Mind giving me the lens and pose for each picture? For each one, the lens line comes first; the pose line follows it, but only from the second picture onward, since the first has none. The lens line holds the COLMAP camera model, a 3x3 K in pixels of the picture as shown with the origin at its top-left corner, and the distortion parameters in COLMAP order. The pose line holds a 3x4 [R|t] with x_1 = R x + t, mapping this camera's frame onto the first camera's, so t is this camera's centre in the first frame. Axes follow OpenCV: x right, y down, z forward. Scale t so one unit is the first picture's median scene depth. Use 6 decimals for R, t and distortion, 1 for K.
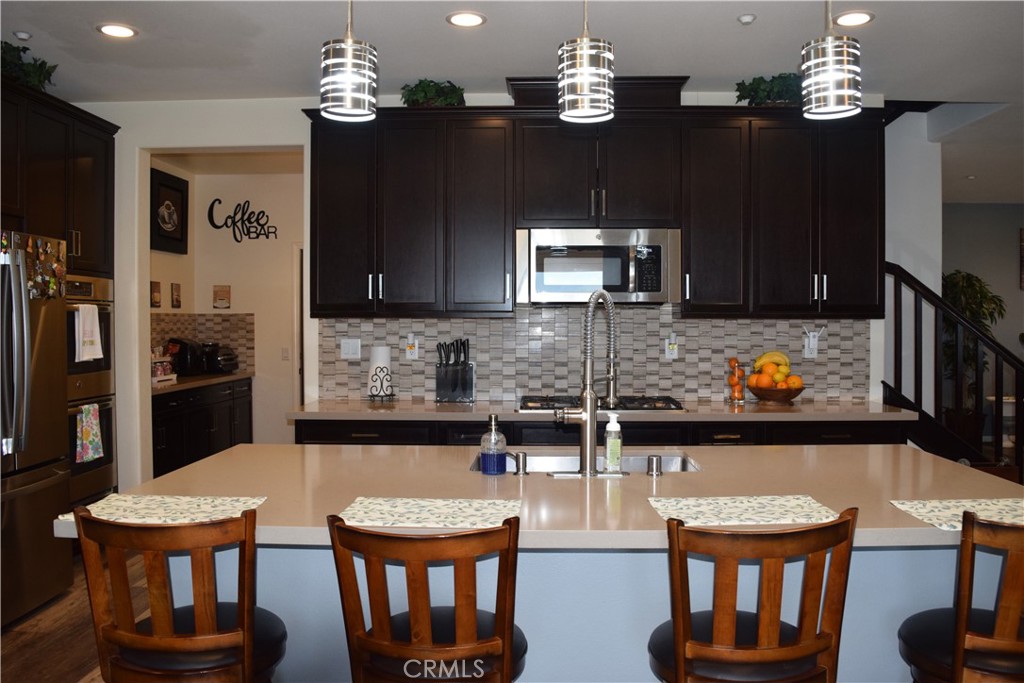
lens RADIAL K [[806.8, 0, 517.3], [0, 806.8, 334.7], [0, 0, 1]] dist [-0.084349, 0.014370]
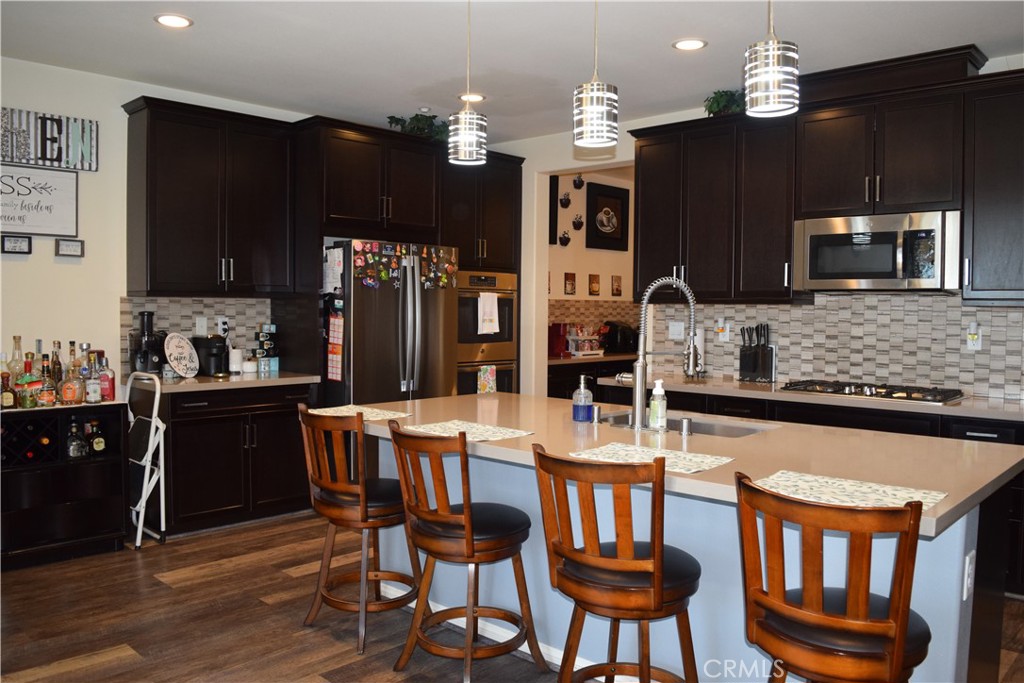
lens RADIAL K [[806.8, 0, 512.1], [0, 806.8, 347.2], [0, 0, 1]] dist [-0.084349, 0.014370]
pose [[0.743984, 0.039007, -0.667058, 0.391100], [-0.020586, 0.999159, 0.035467, 0.005443], [0.667880, -0.012655, 0.744161, -0.020510]]
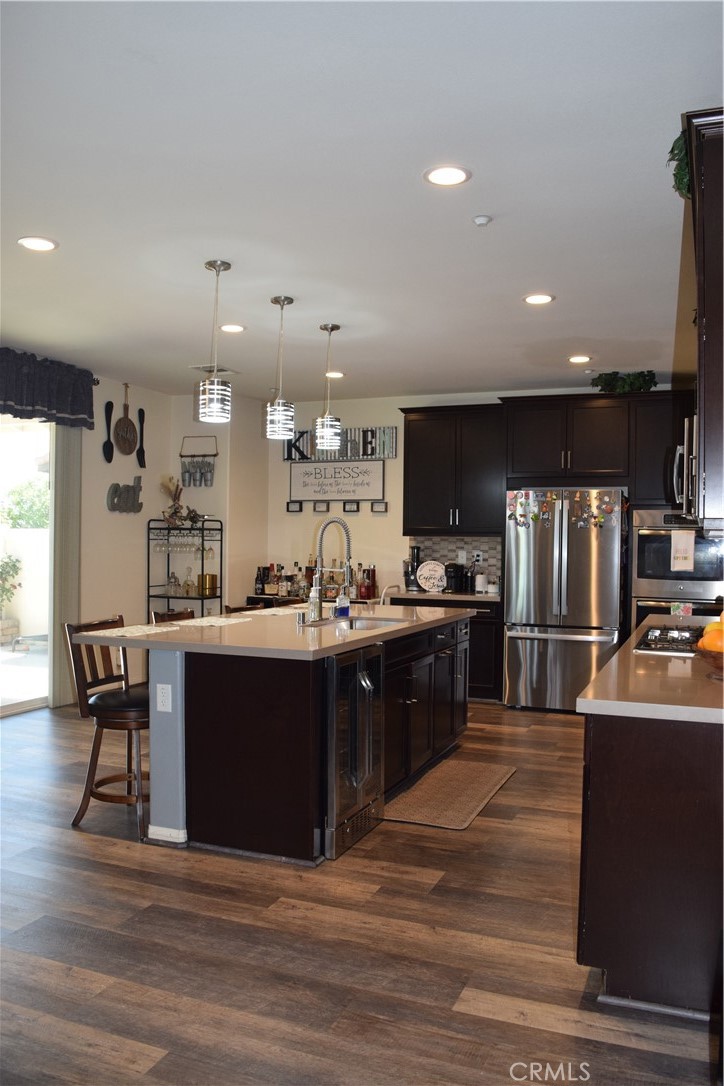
lens RADIAL K [[855.6, 0, 360.8], [0, 855.6, 543.5], [0, 0, 1]] dist [-0.084349, 0.014370]
pose [[-0.342529, -0.001536, -0.939506, 0.962763], [-0.026755, 0.999609, 0.008120, -0.010779], [0.939126, 0.027918, -0.342436, 0.890646]]
